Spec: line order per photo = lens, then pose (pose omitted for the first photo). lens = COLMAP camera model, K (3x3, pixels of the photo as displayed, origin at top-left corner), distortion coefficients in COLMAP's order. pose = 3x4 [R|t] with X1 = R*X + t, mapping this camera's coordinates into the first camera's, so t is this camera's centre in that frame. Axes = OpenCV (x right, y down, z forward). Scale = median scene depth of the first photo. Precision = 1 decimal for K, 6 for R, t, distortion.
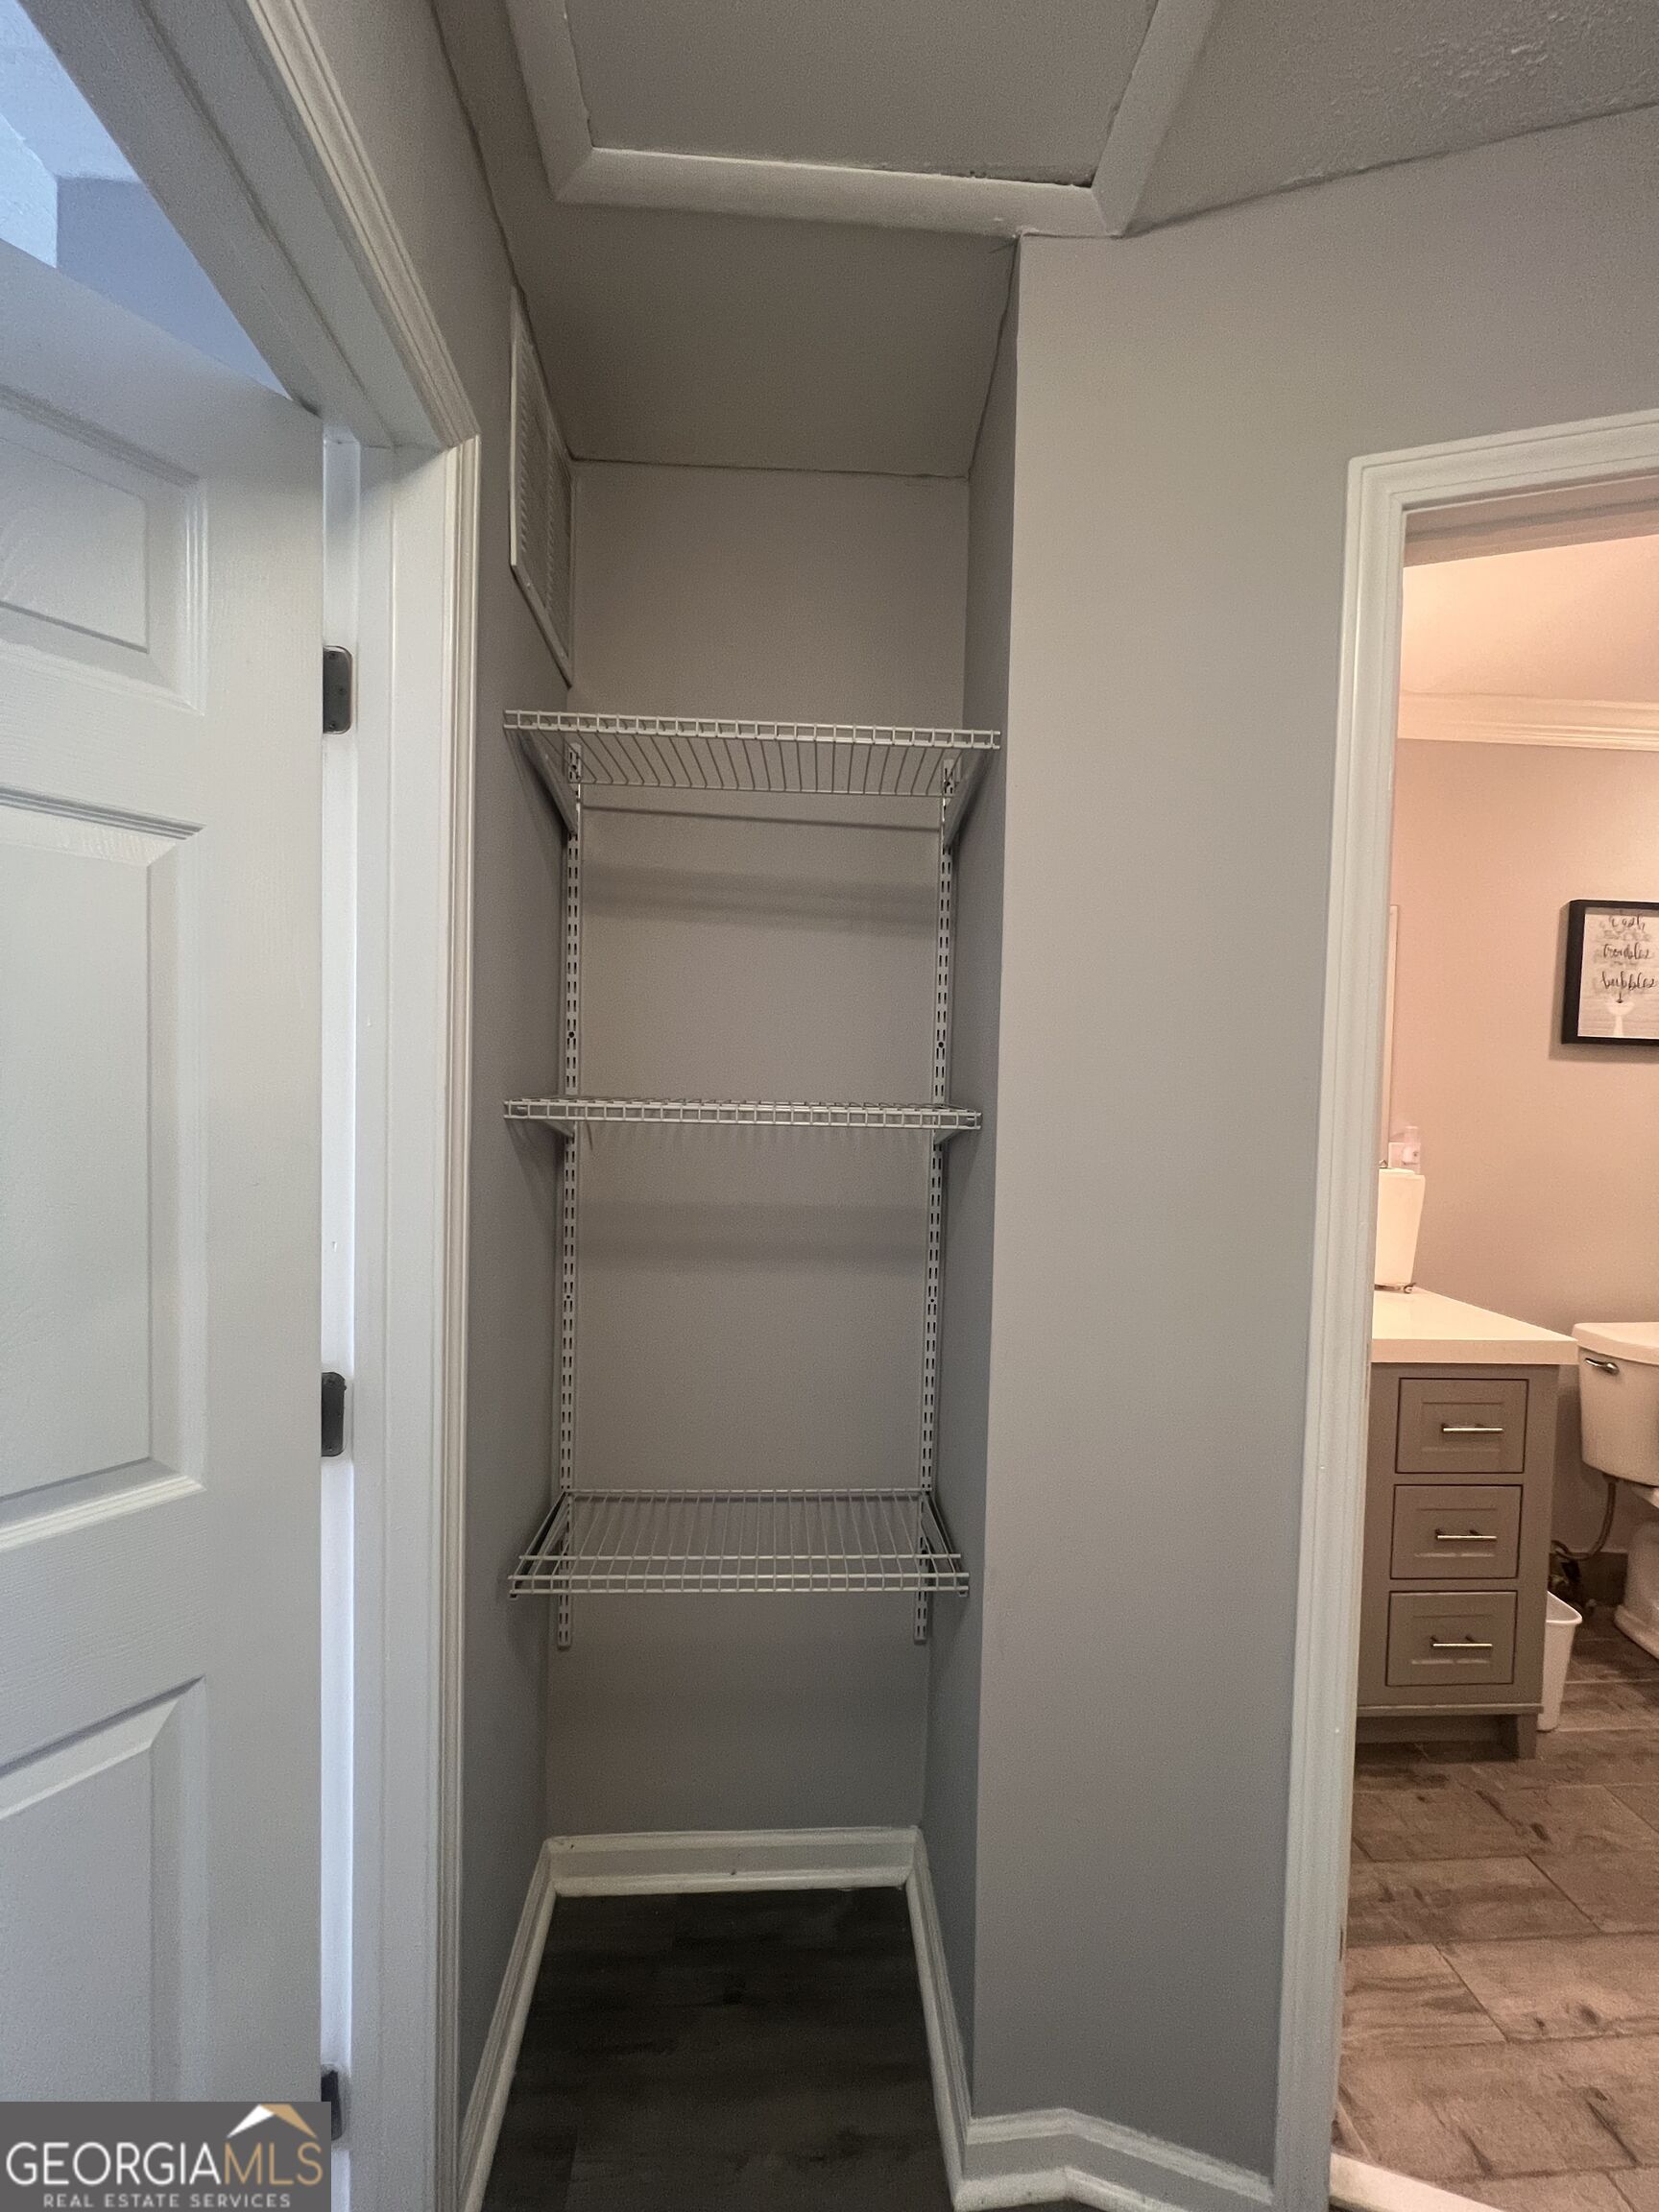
lens RADIAL K [[889.1, 0, 835.1], [0, 889.1, 1100.8], [0, 0, 1]] dist [-0.000432, -0.000128]
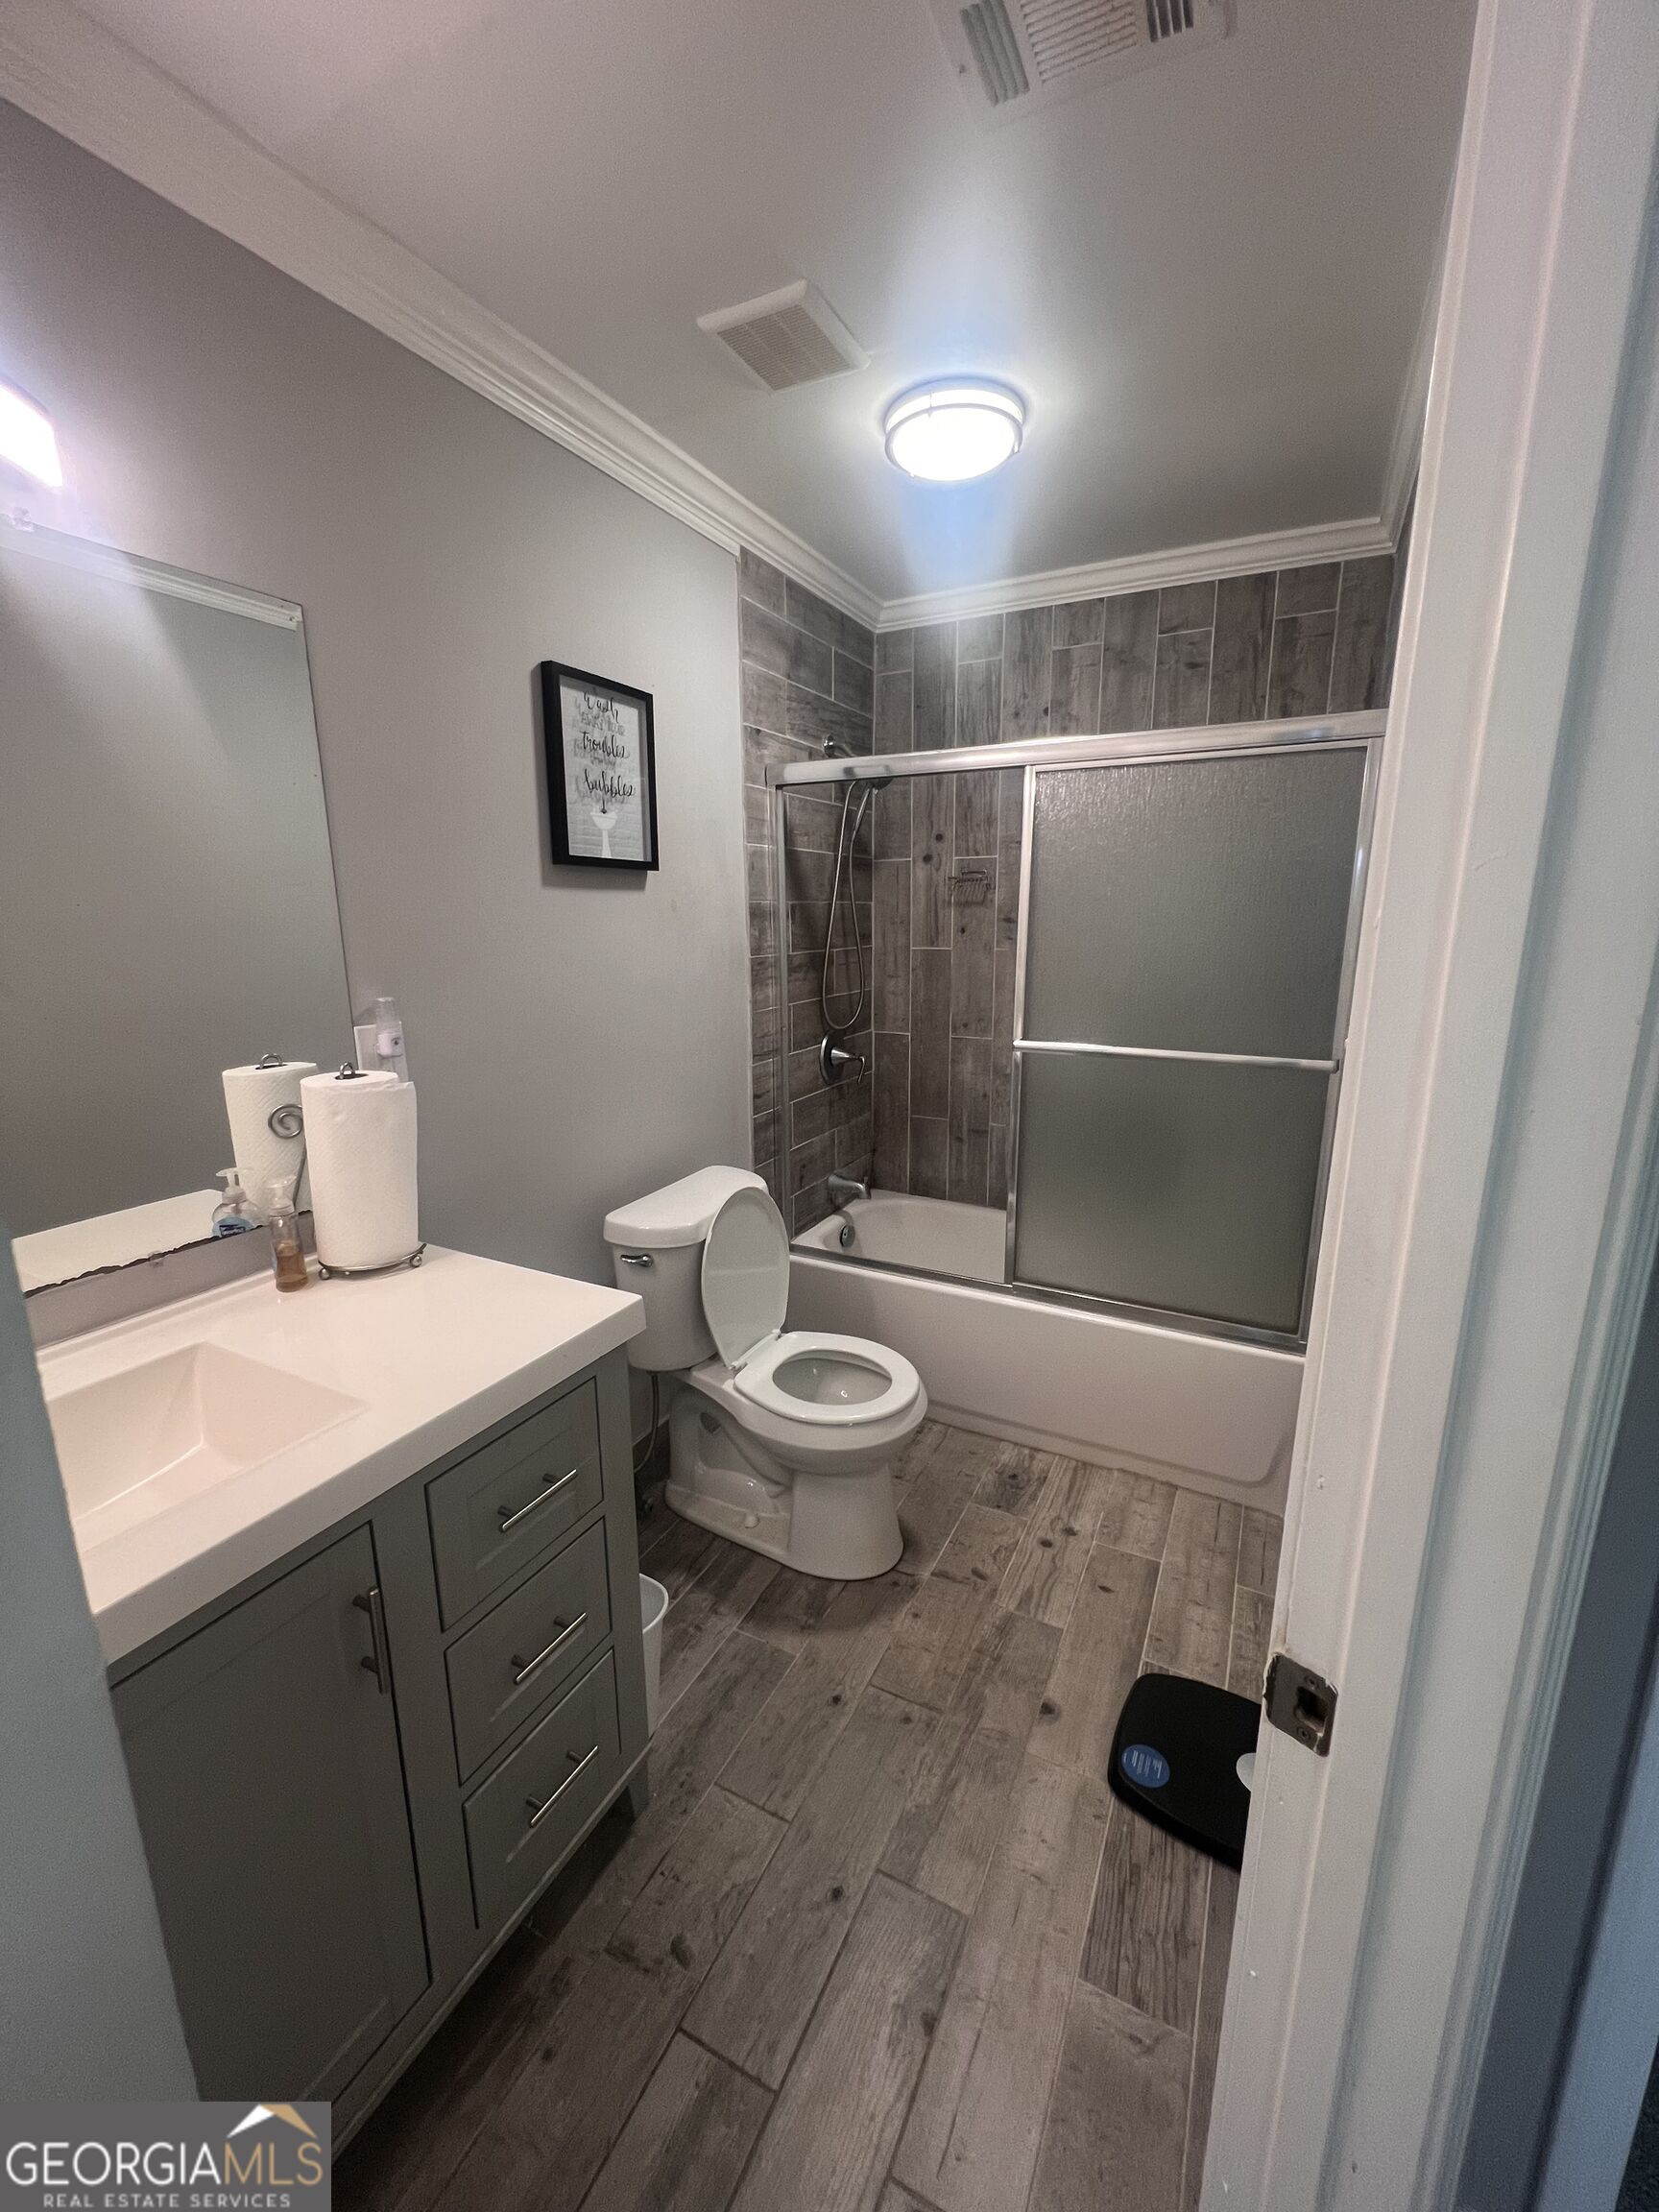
lens RADIAL K [[889.1, 0, 835.1], [0, 889.1, 1100.8], [0, 0, 1]] dist [-0.000432, -0.000128]
pose [[0.515791, -0.210805, 0.830374, 0.275251], [0.040954, 0.974213, 0.221883, -0.027379], [-0.855735, -0.080439, 0.511124, 0.397882]]
